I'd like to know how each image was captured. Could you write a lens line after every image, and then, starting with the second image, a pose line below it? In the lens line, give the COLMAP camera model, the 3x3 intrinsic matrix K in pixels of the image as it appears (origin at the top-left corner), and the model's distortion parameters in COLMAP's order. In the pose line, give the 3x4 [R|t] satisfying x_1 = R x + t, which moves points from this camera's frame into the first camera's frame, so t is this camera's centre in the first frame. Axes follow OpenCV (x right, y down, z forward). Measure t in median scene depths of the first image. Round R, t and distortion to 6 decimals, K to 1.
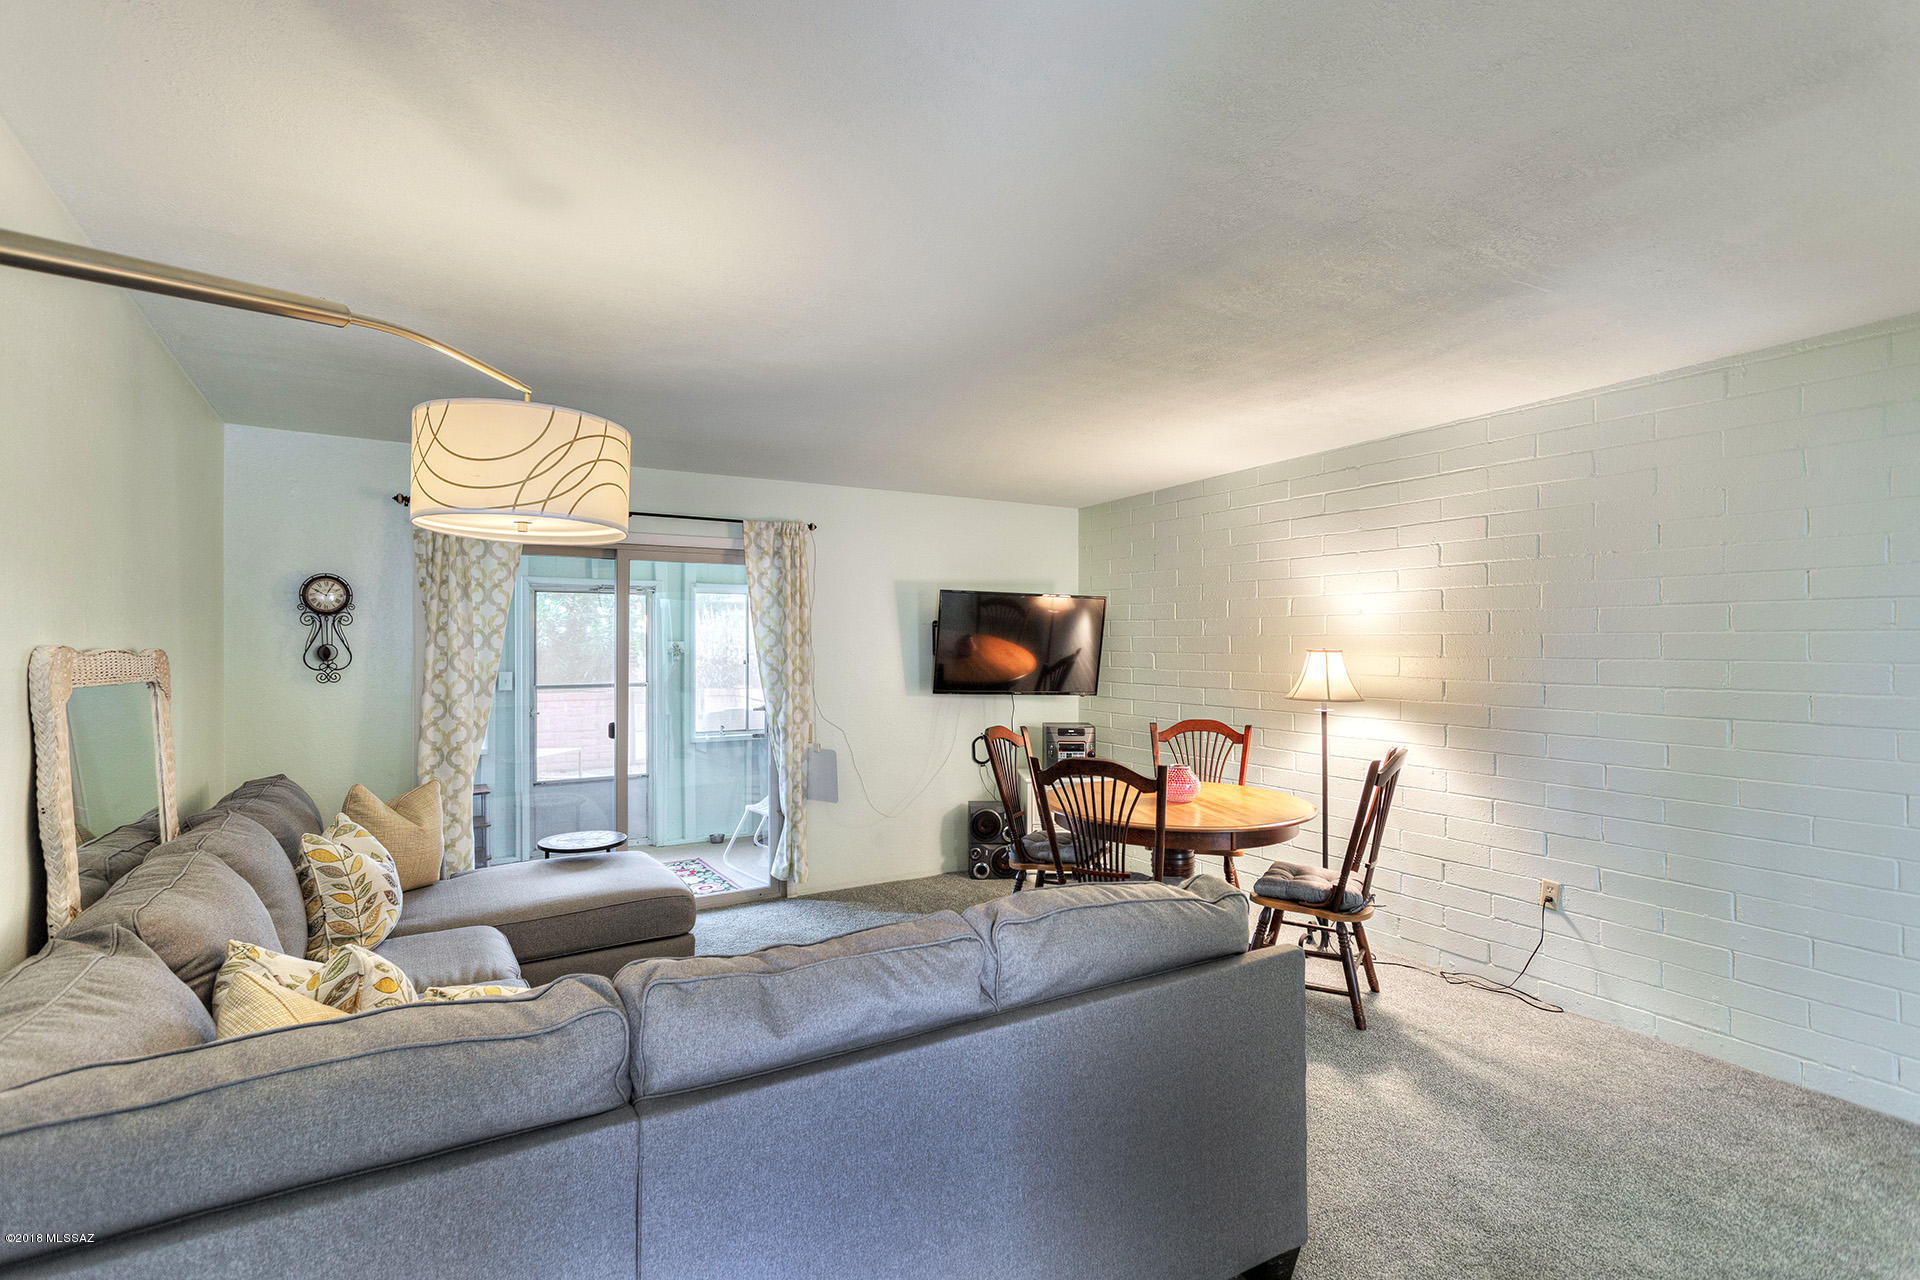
lens RADIAL K [[919.3, 0, 967.3], [0, 919.3, 645.7], [0, 0, 1]] dist [0.008293, 0.000901]
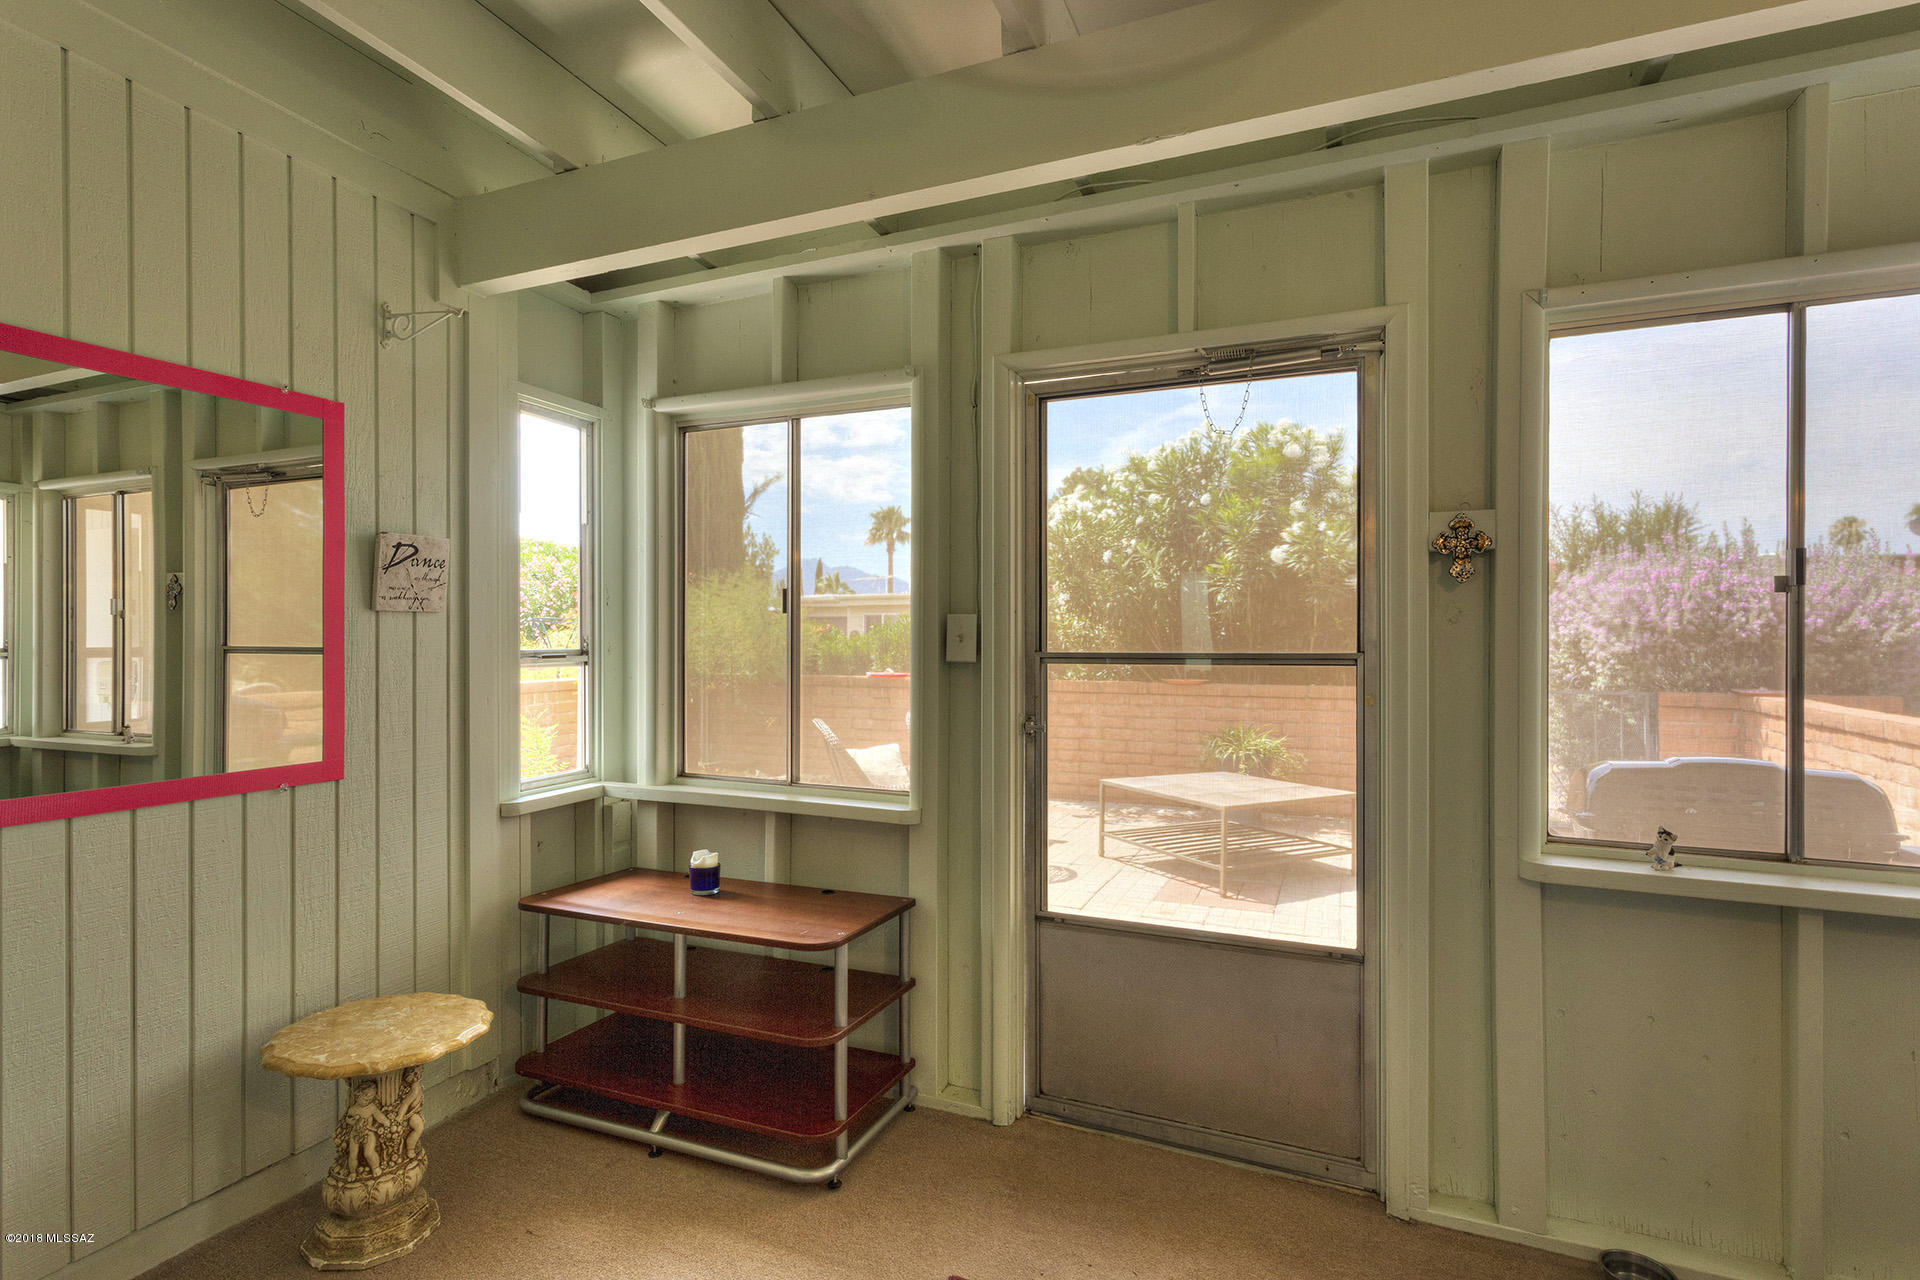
lens RADIAL K [[919.3, 0, 928.5], [0, 919.3, 644.9], [0, 0, 1]] dist [0.008293, 0.000901]
pose [[0.566228, 0.008430, -0.824206, -0.177566], [-0.005222, 0.999964, 0.006641, 0.035953], [0.824232, 0.000544, 0.566251, 0.709542]]
